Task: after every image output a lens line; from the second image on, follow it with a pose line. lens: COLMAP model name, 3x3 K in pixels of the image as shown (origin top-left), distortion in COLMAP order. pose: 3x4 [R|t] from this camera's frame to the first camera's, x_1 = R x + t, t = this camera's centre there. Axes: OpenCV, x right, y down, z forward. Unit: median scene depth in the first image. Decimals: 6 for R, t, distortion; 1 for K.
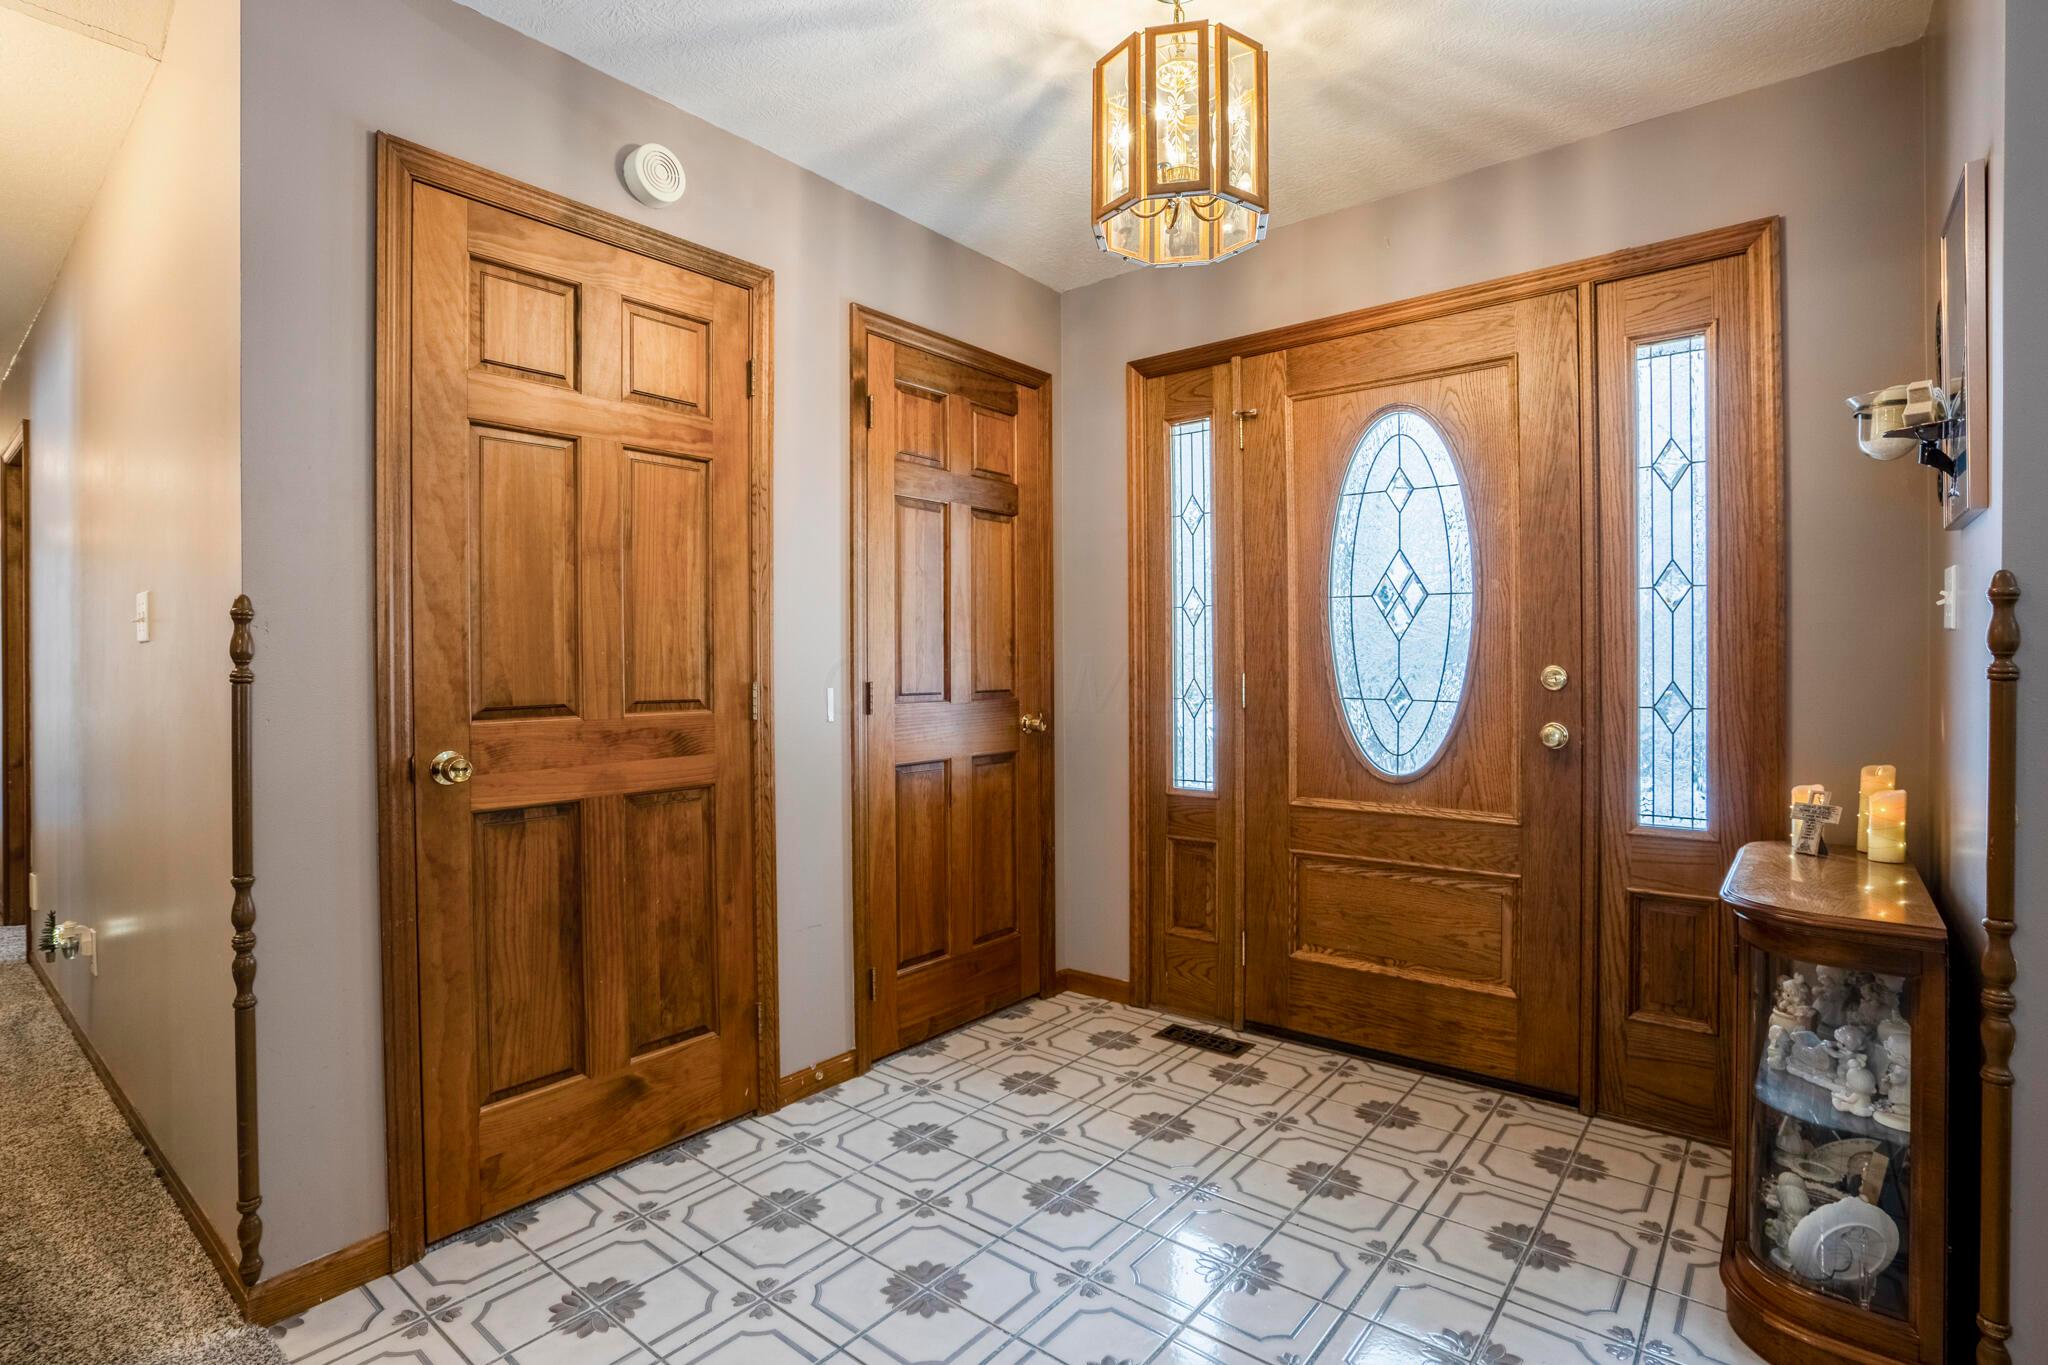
lens RADIAL K [[976.8, 0, 1028.9], [0, 976.8, 675.1], [0, 0, 1]] dist [-0.027096, 0.006028]
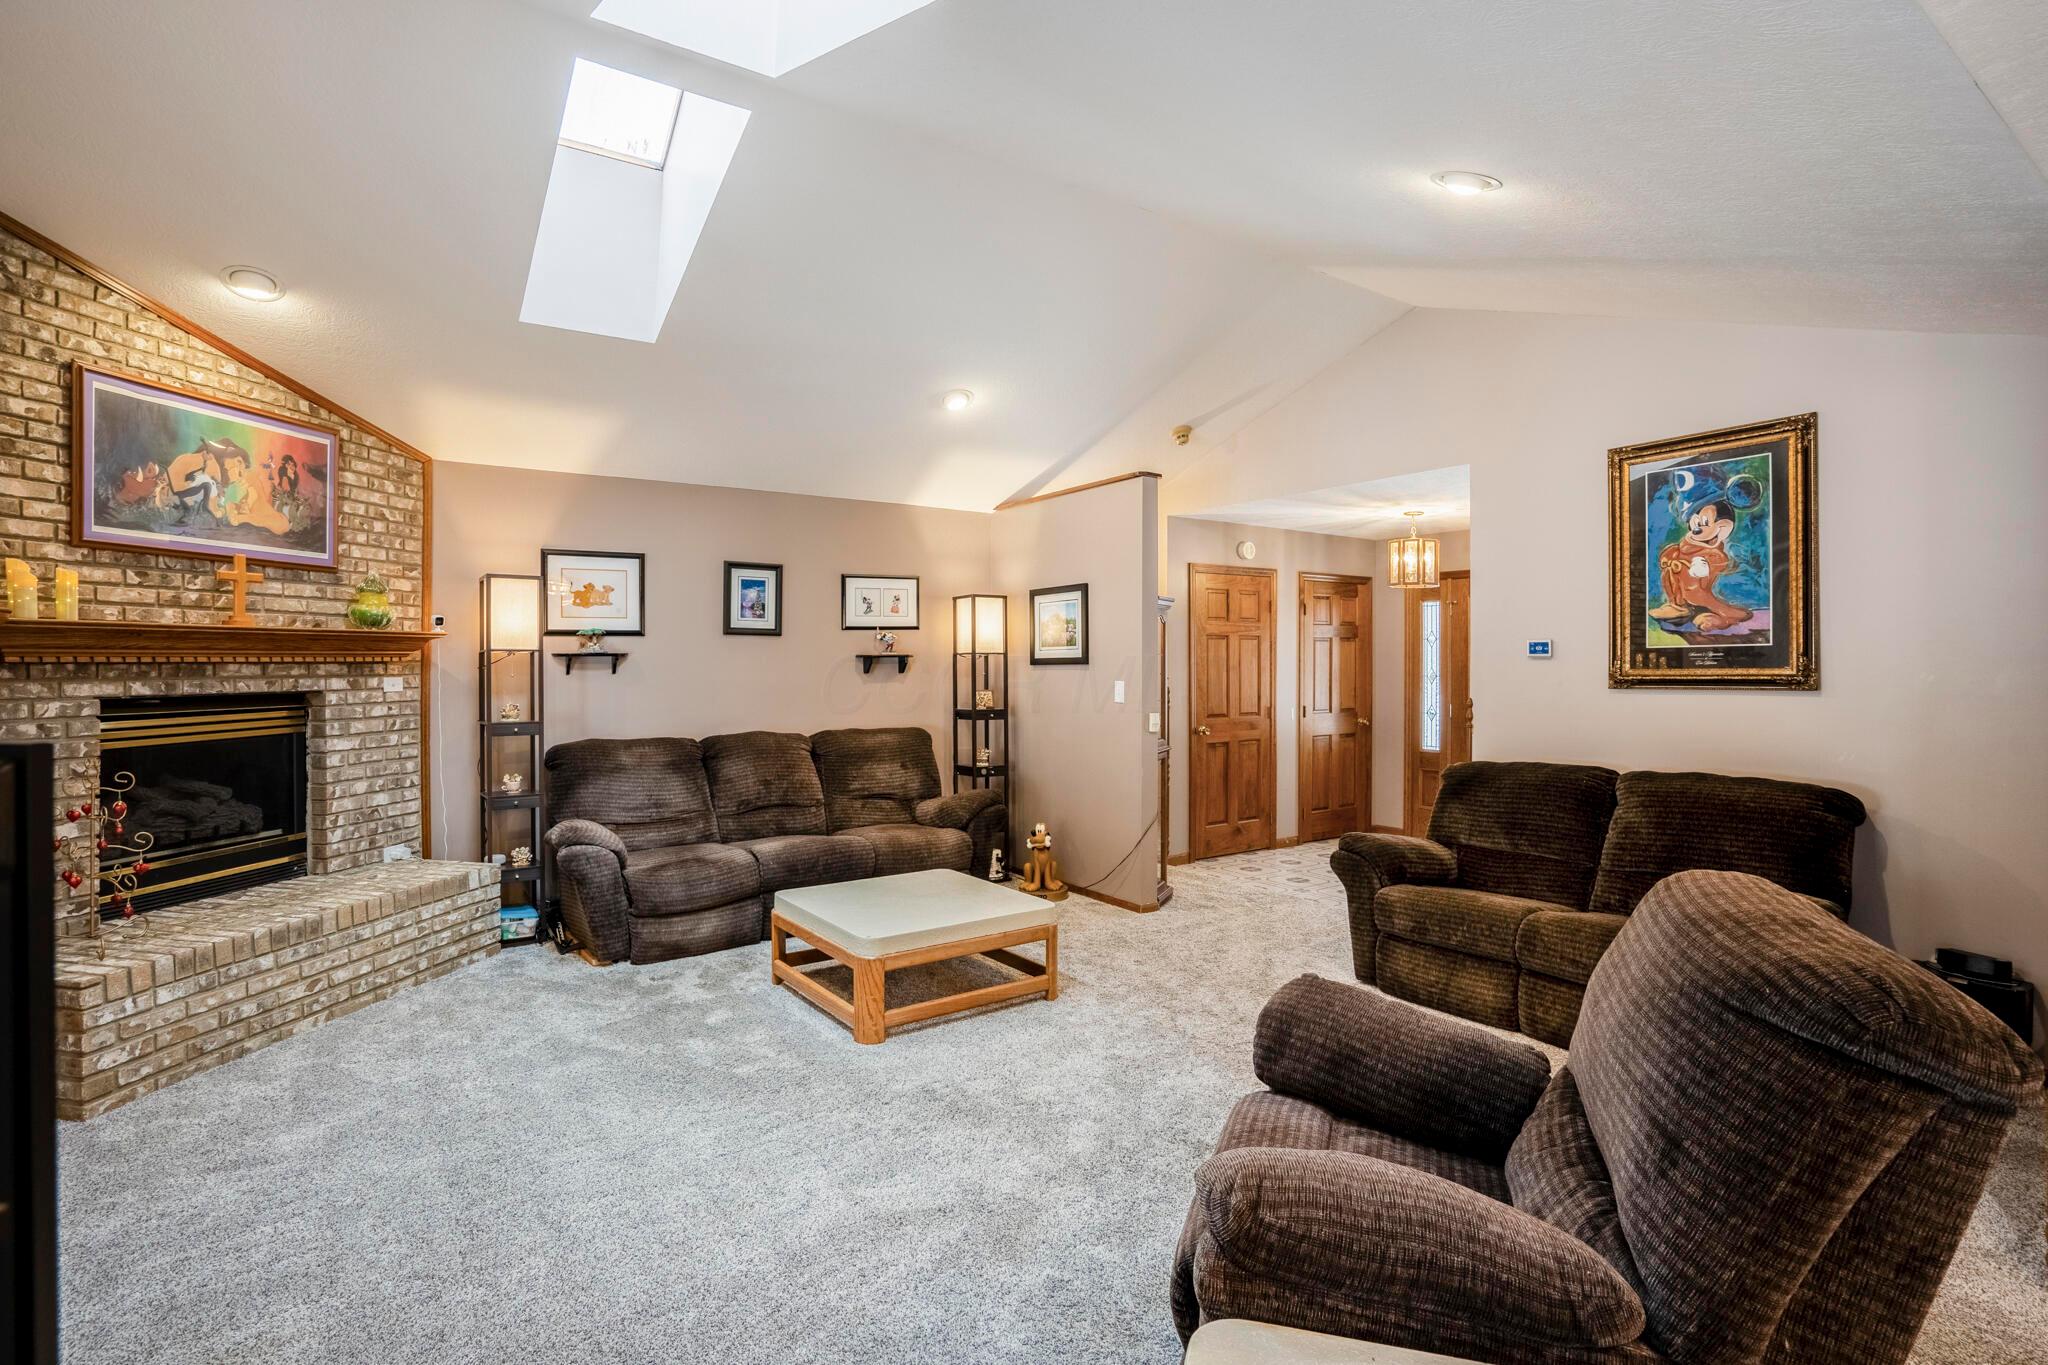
lens RADIAL K [[976.8, 0, 1034.2], [0, 976.8, 681.0], [0, 0, 1]] dist [-0.027096, 0.006028]
pose [[0.958315, 0.008975, -0.285573, -0.109214], [-0.005602, 0.999905, 0.012624, -0.096158], [0.285659, -0.010498, 0.958274, -1.917121]]
